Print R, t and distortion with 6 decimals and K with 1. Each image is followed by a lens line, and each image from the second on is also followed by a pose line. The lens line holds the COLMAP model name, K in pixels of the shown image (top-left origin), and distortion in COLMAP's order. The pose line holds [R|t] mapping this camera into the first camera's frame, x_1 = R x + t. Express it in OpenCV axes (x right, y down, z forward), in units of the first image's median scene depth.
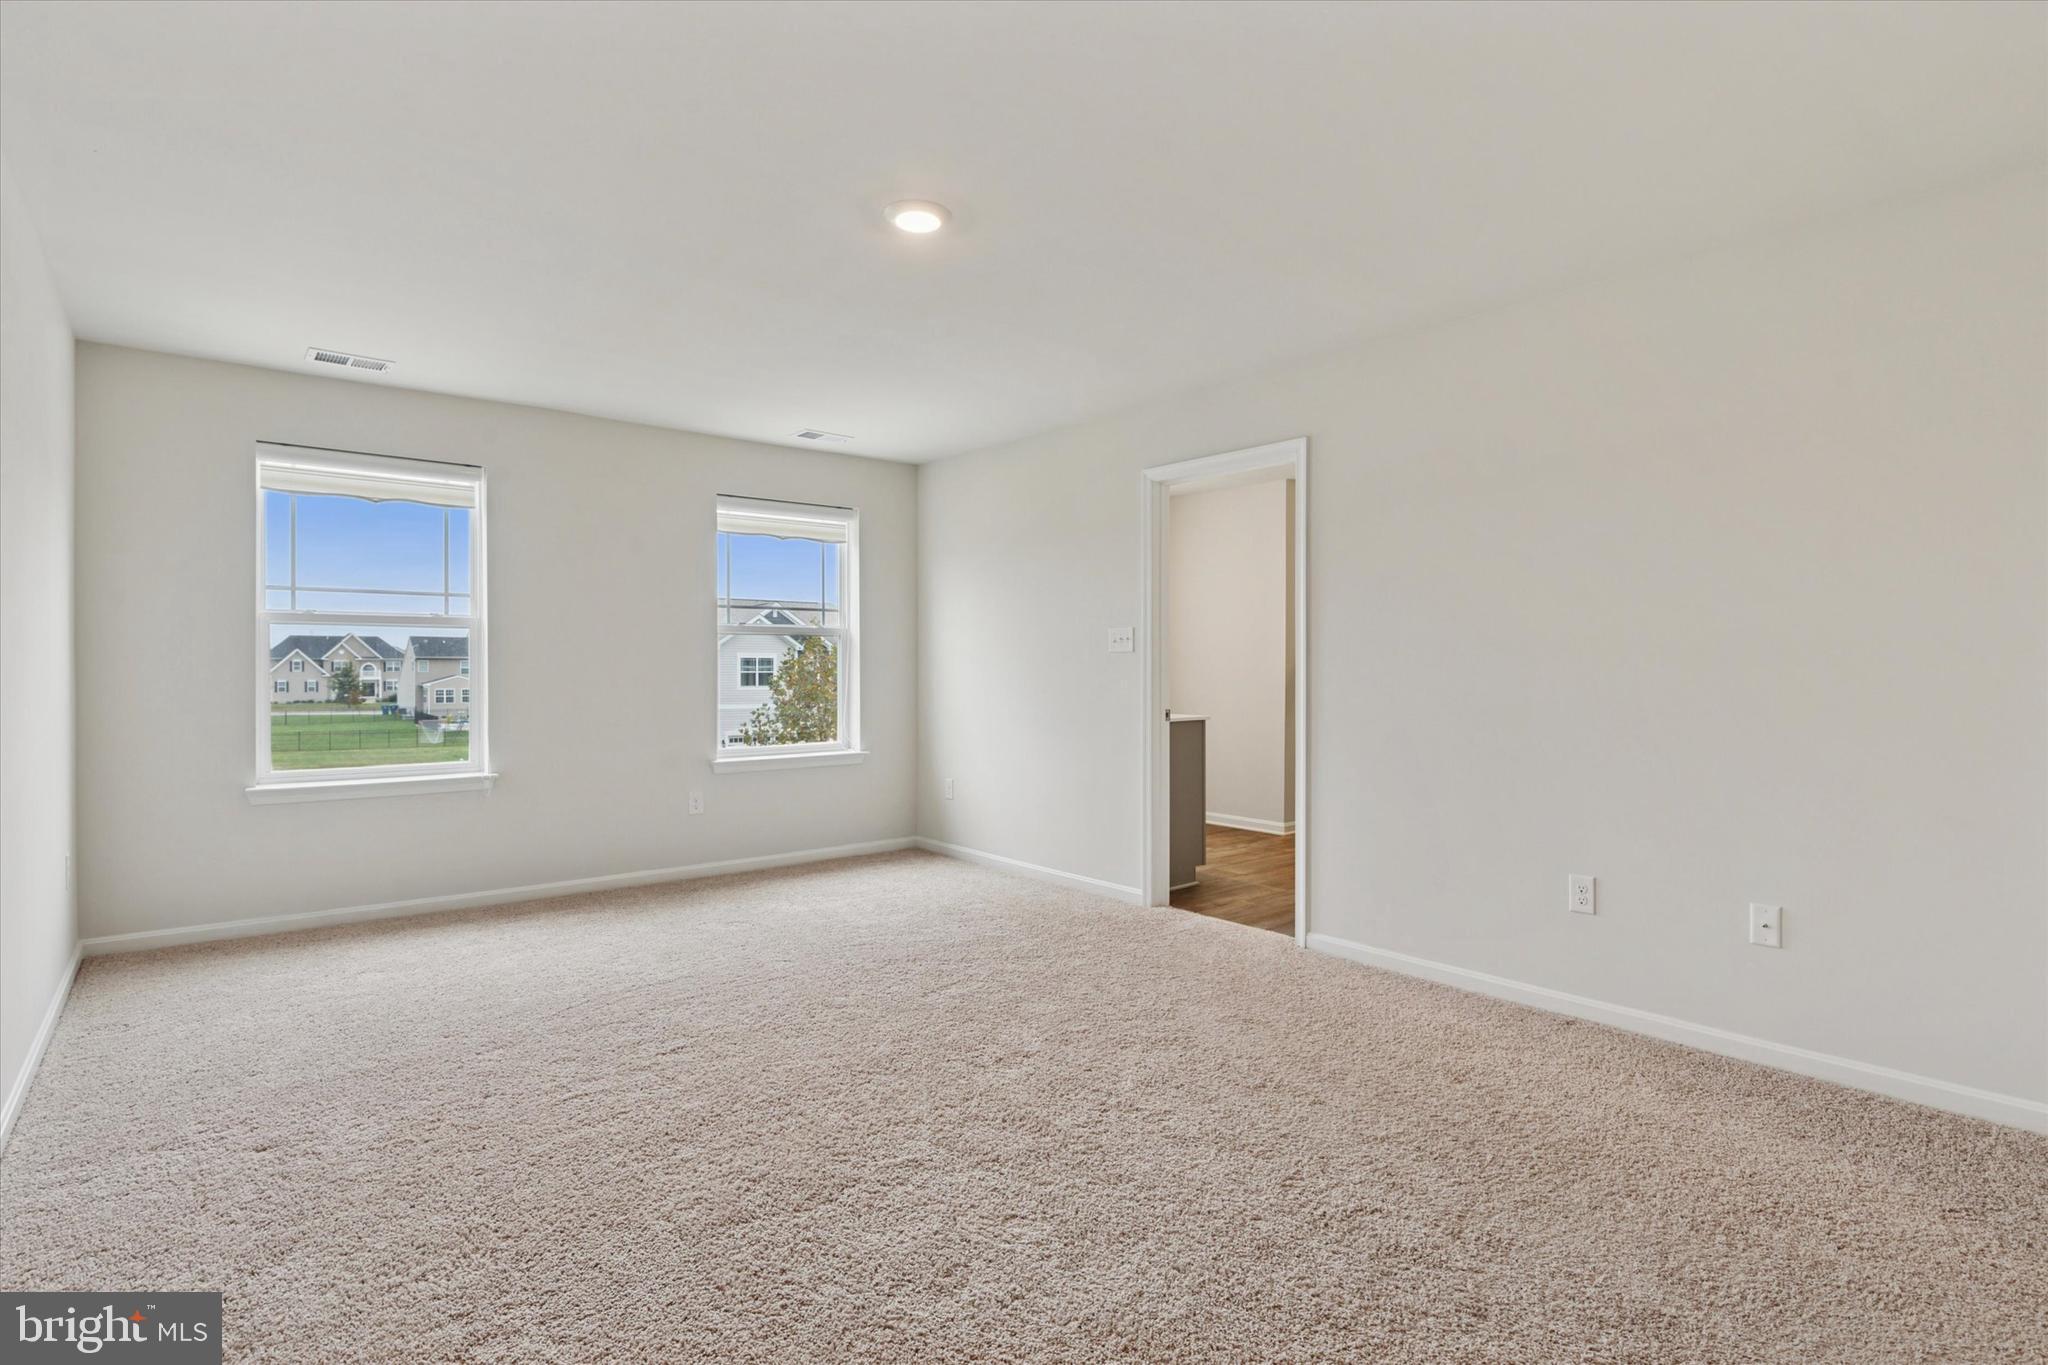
lens RADIAL K [[1001.3, 0, 1035.3], [0, 1001.3, 673.4], [0, 0, 1]] dist [-0.014393, 0.000080]
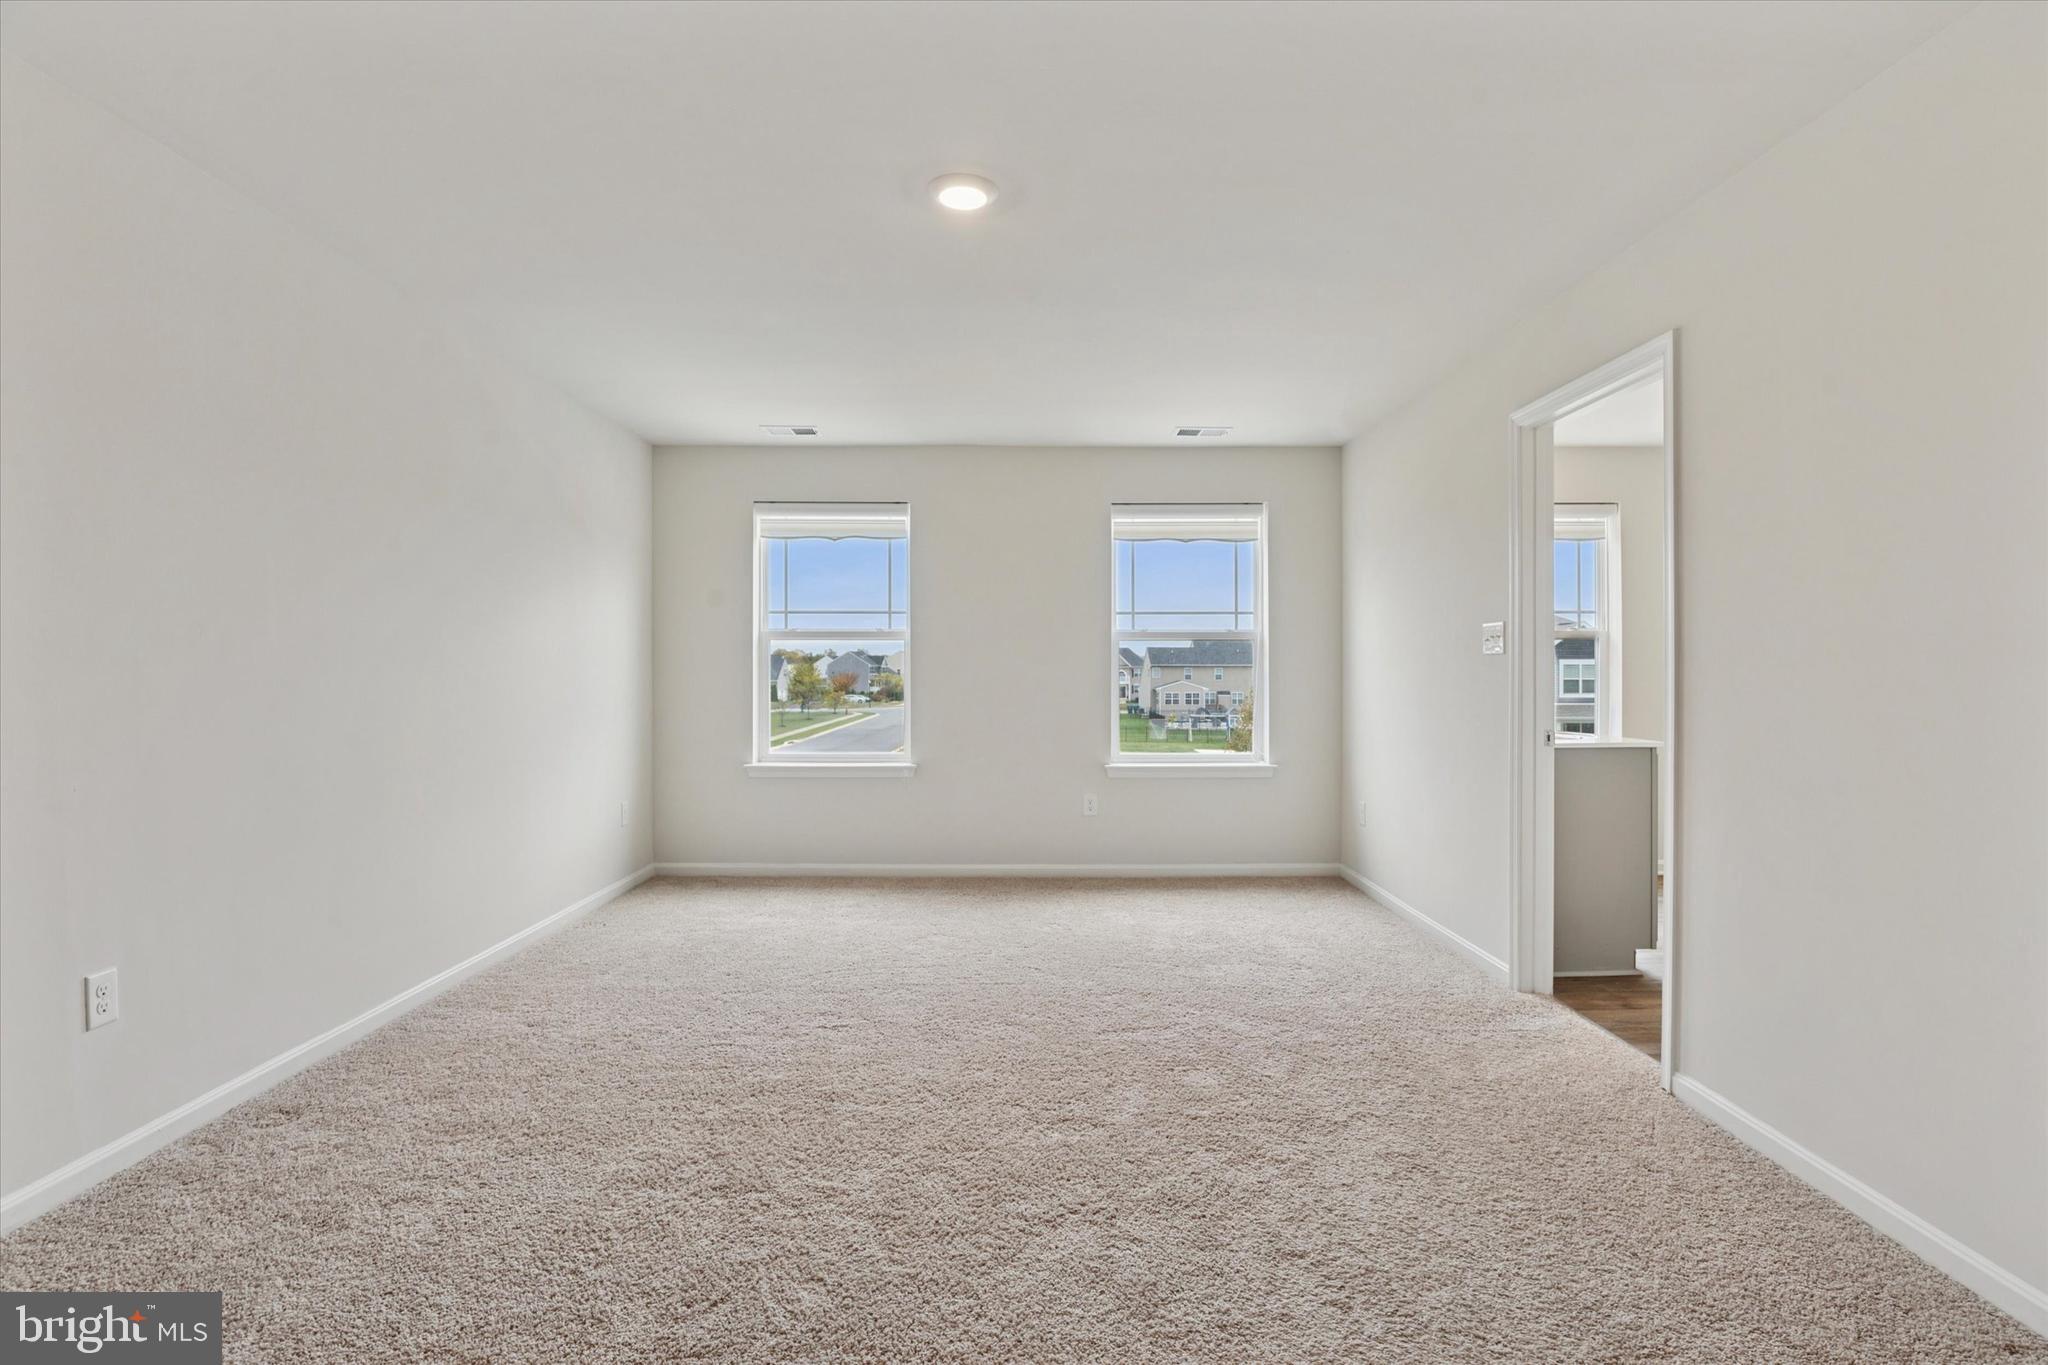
lens RADIAL K [[1001.3, 0, 1023.5], [0, 1001.3, 674.0], [0, 0, 1]] dist [-0.014393, 0.000080]
pose [[0.771860, 0.000824, -0.635792, 0.300160], [-0.004414, 0.999982, -0.004063, -0.001134], [0.635777, 0.005942, 0.771850, 0.179124]]
